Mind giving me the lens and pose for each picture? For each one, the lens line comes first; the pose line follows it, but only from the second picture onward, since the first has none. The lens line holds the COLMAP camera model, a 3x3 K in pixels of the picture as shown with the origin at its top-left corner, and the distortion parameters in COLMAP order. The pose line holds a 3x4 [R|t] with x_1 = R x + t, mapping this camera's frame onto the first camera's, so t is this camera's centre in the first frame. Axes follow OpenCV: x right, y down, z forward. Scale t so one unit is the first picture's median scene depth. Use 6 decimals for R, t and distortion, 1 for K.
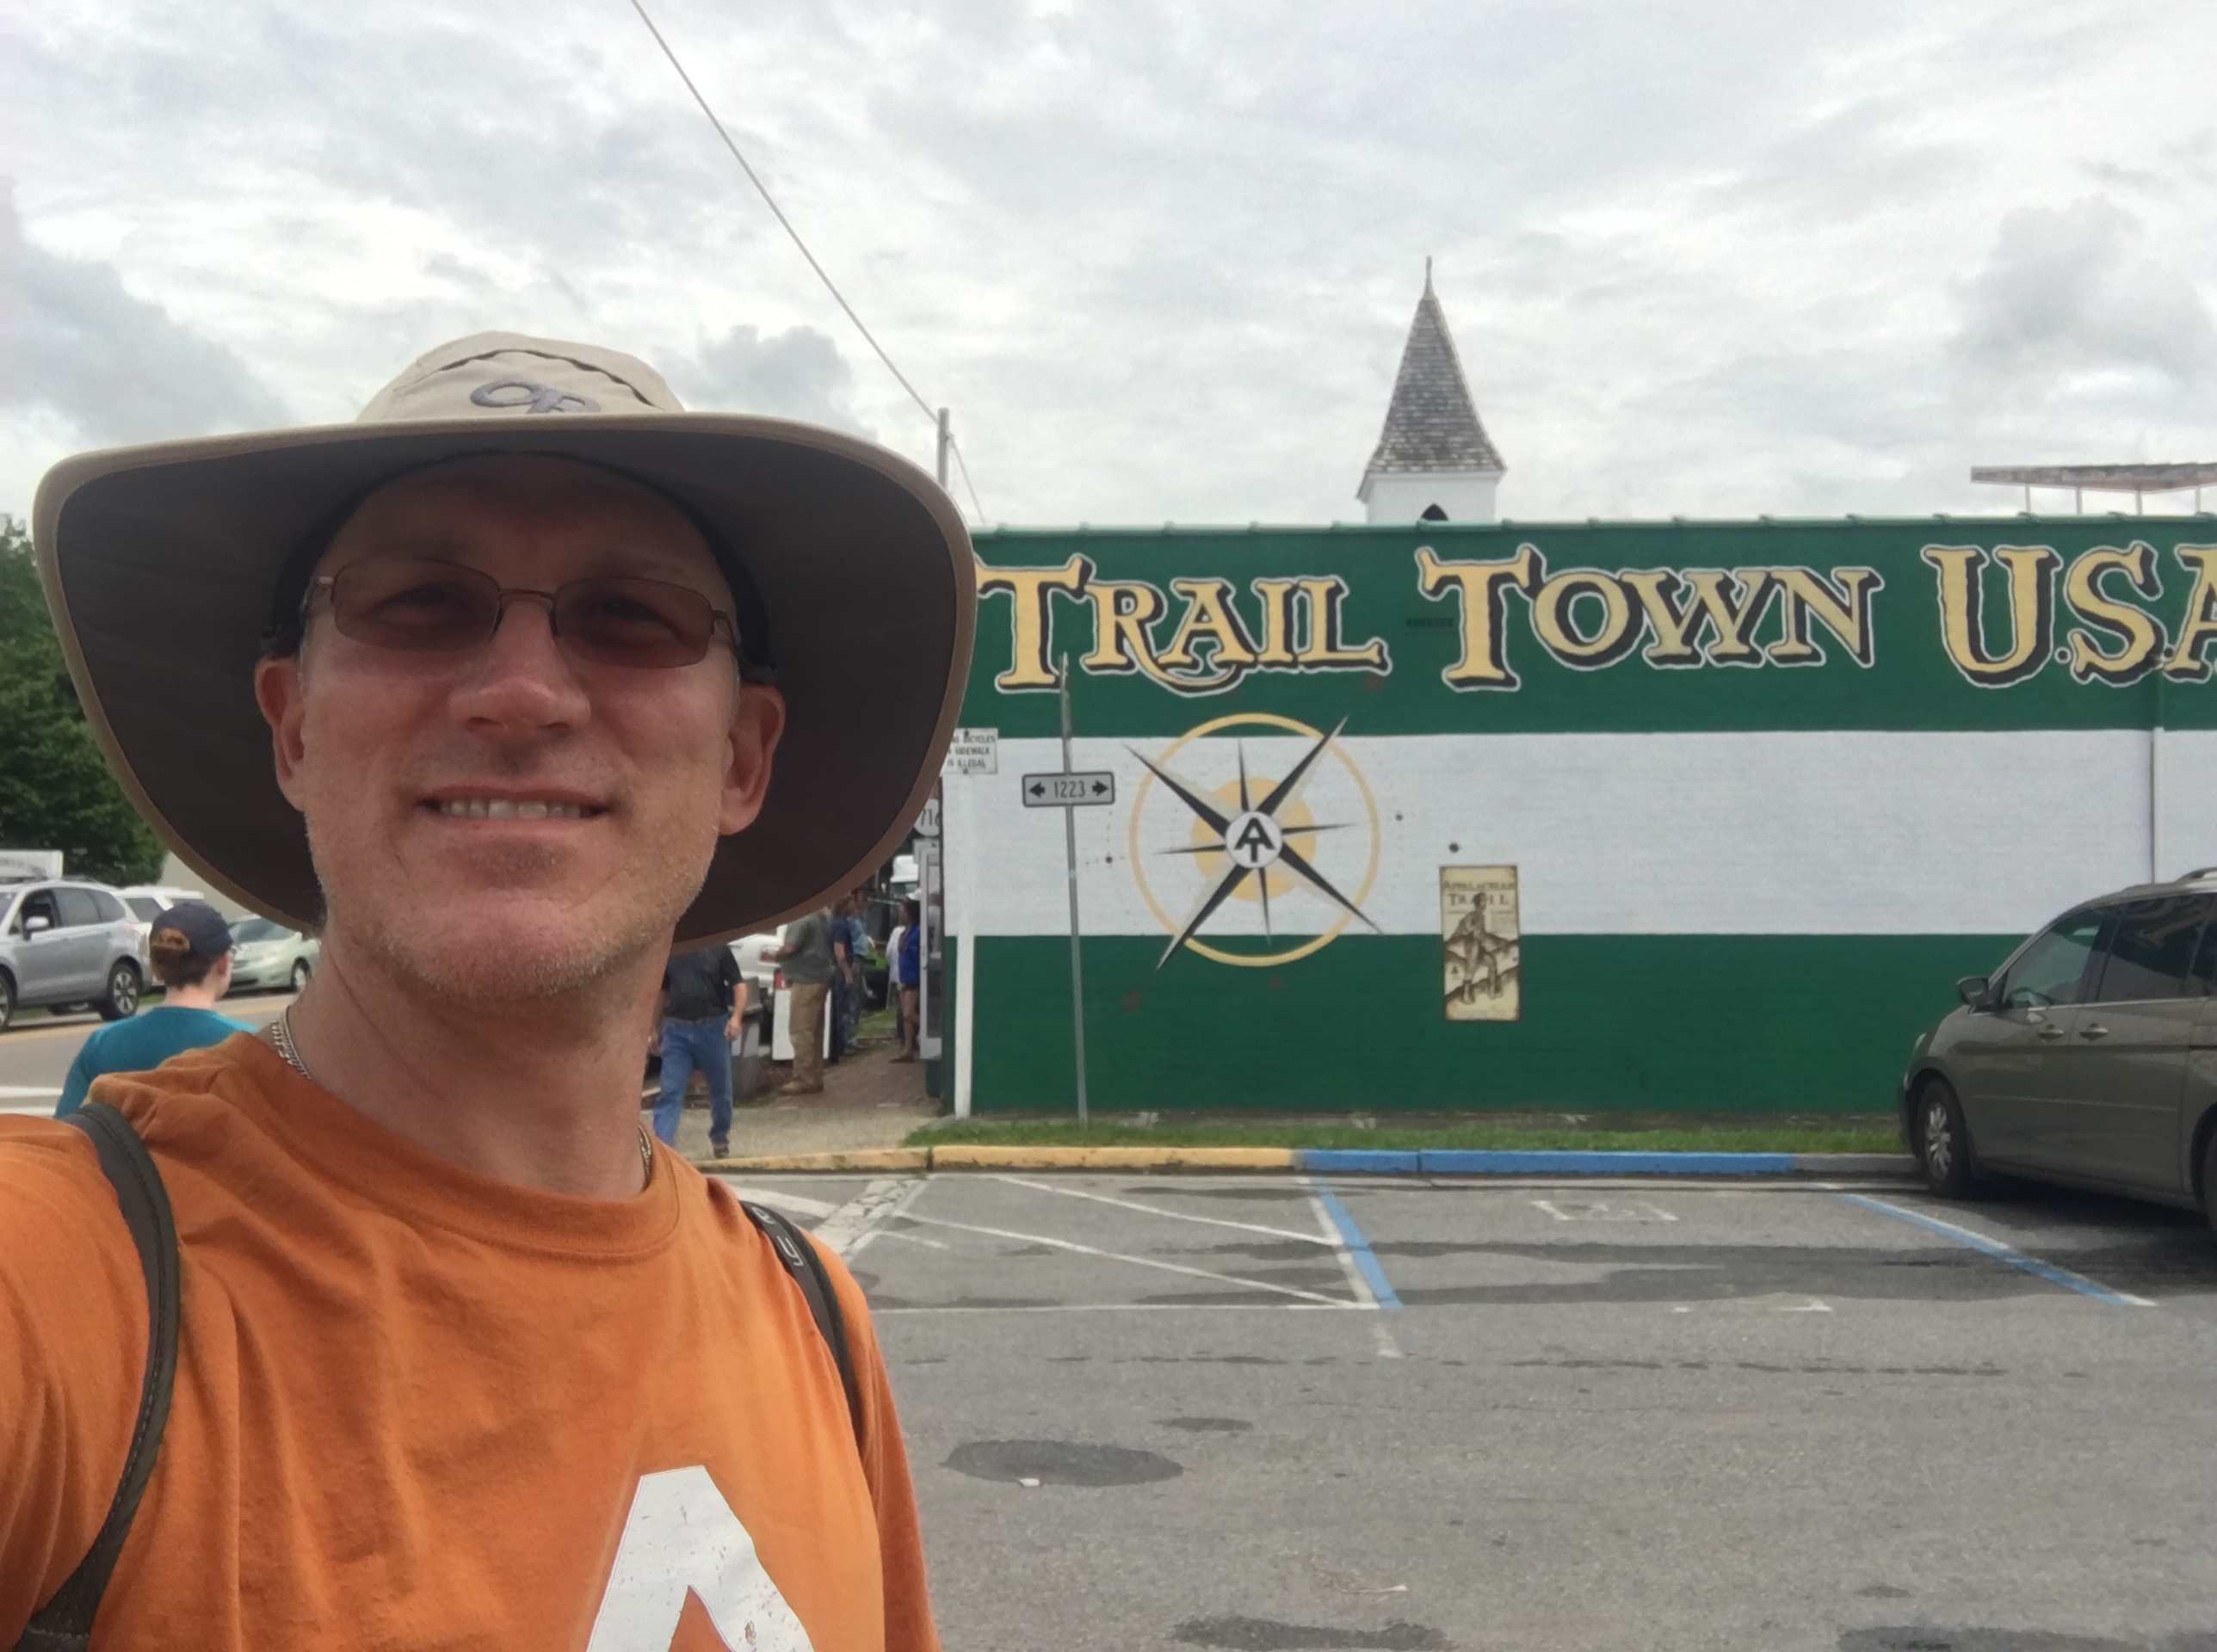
lens RADIAL K [[2003.0, 0, 1158.1], [0, 2003.0, 827.6], [0, 0, 1]] dist [0.032411, -0.046167]
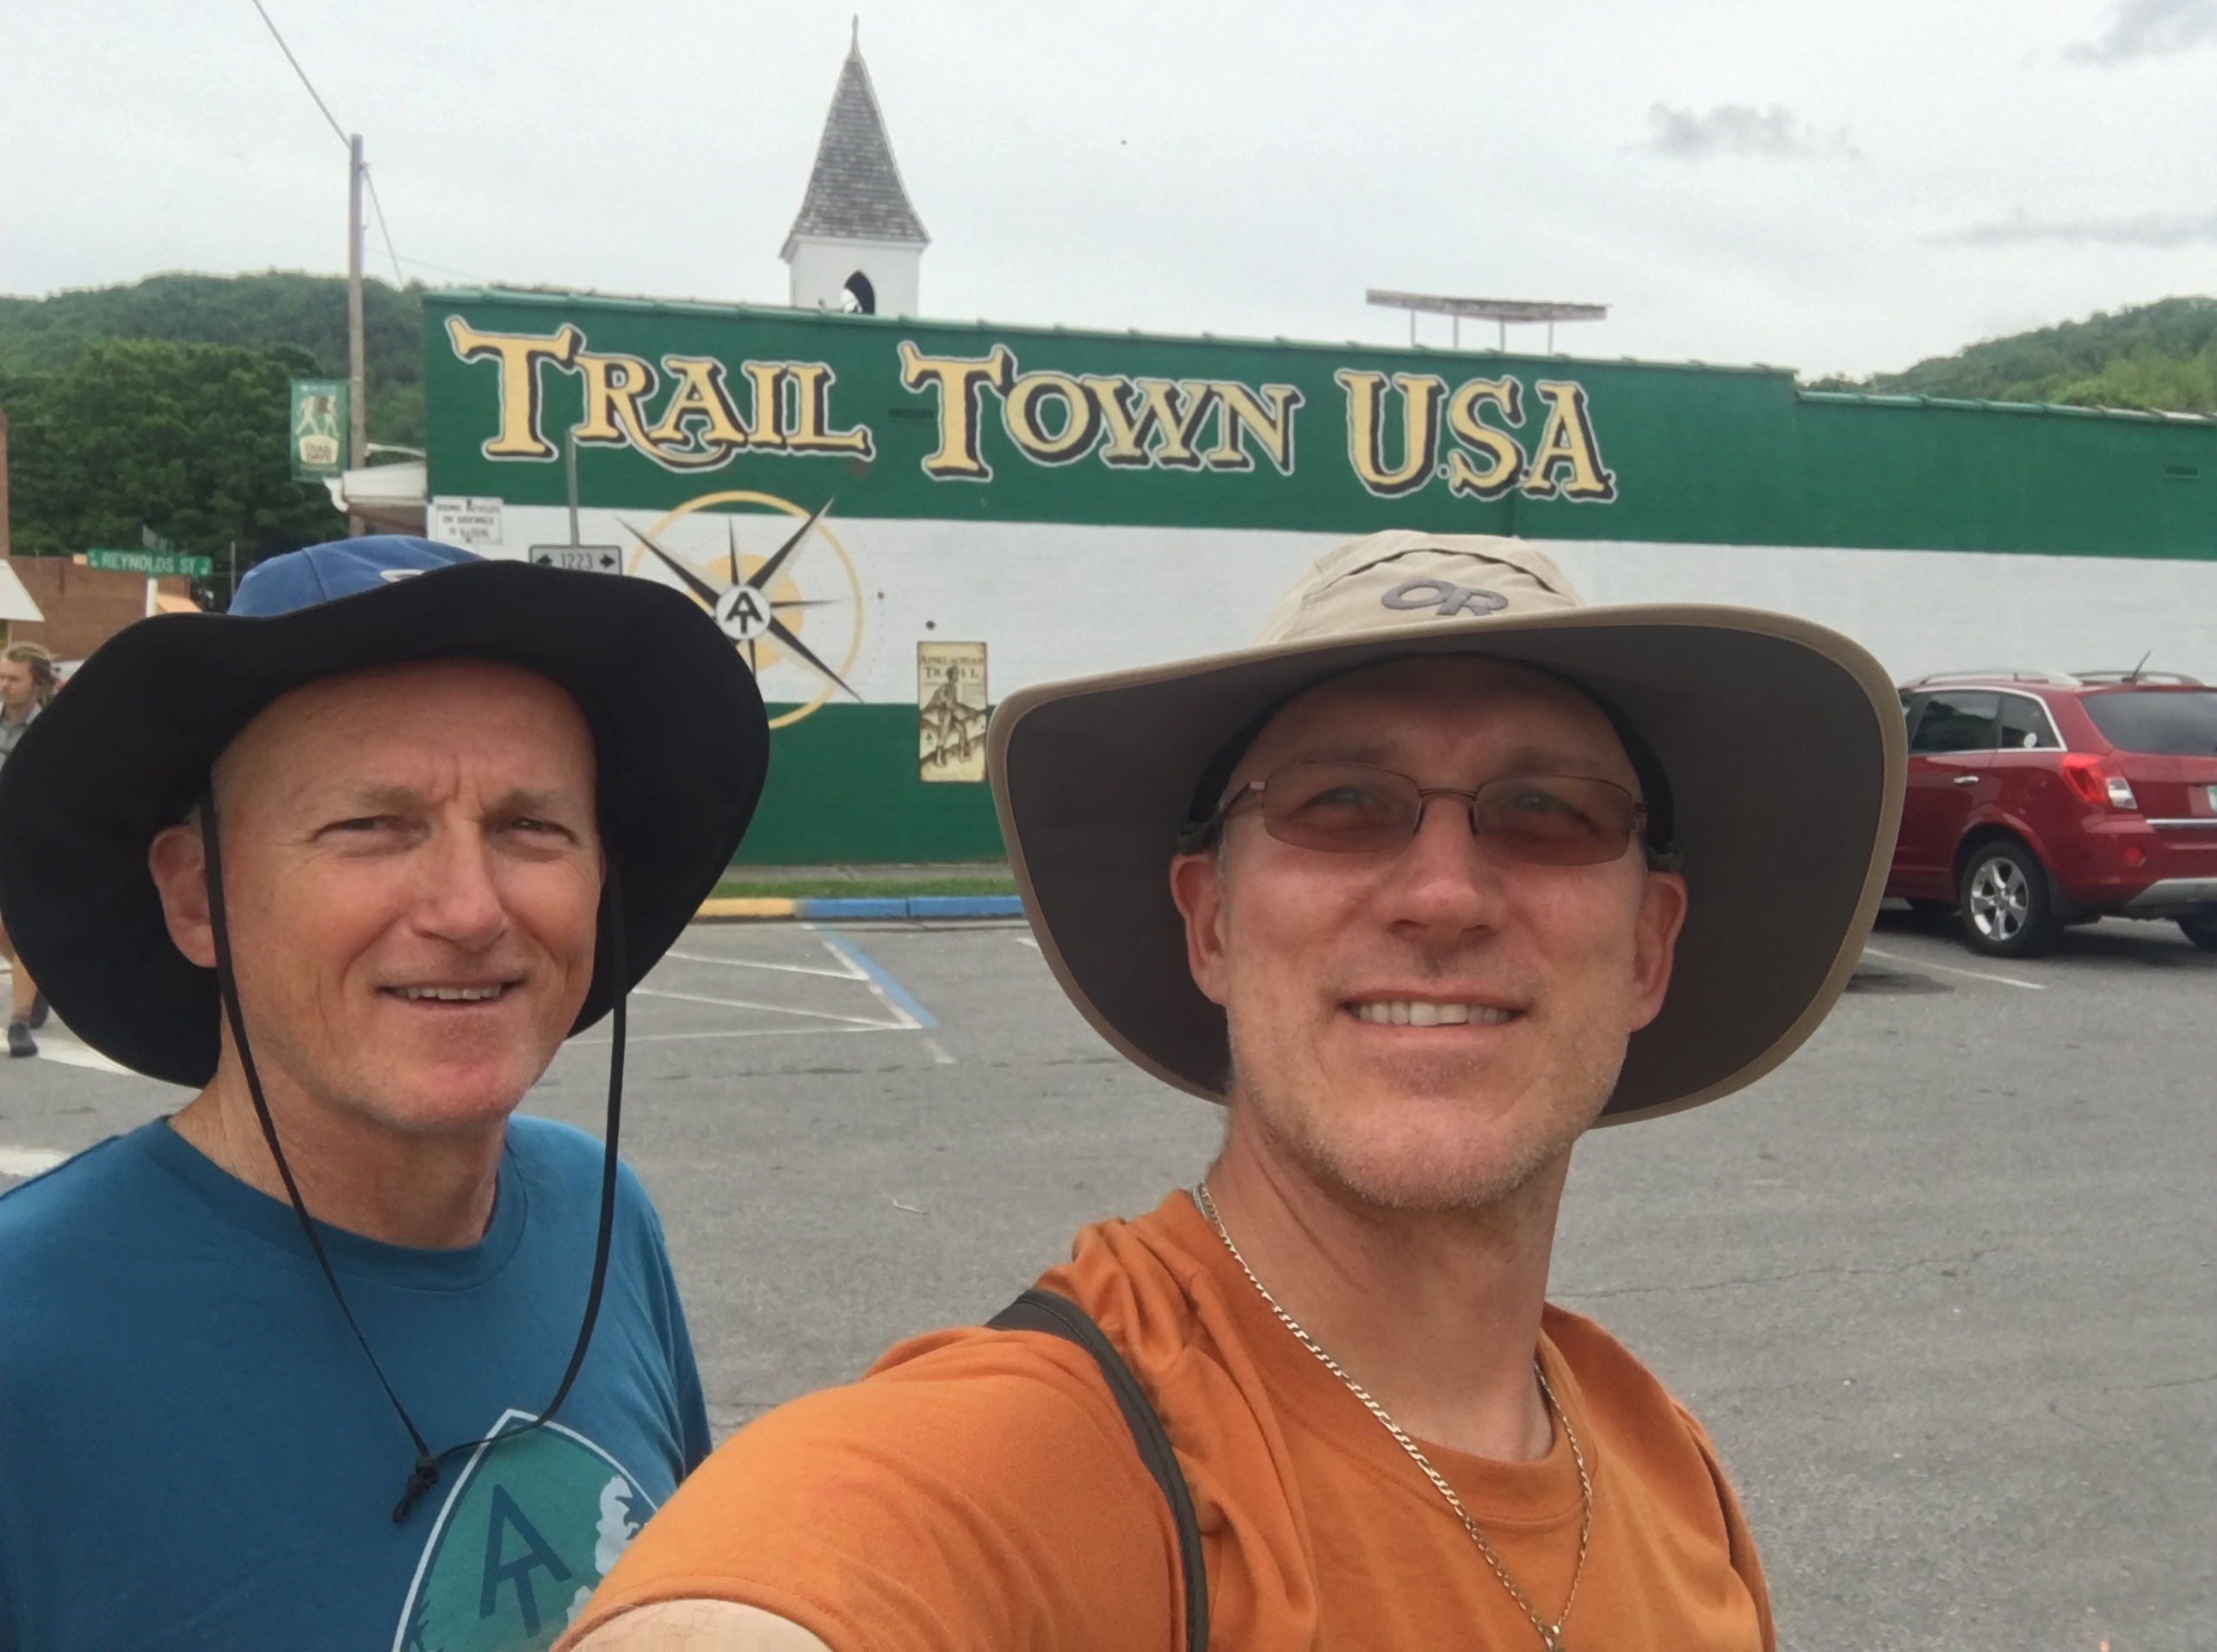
lens RADIAL K [[2003.0, 0, 1126.1], [0, 2003.0, 842.9], [0, 0, 1]] dist [0.032411, -0.046167]
pose [[0.956620, -0.008631, 0.291210, -0.069600], [-0.028747, 0.991887, 0.123832, -0.010486], [-0.289916, -0.126831, 0.948611, -0.083258]]
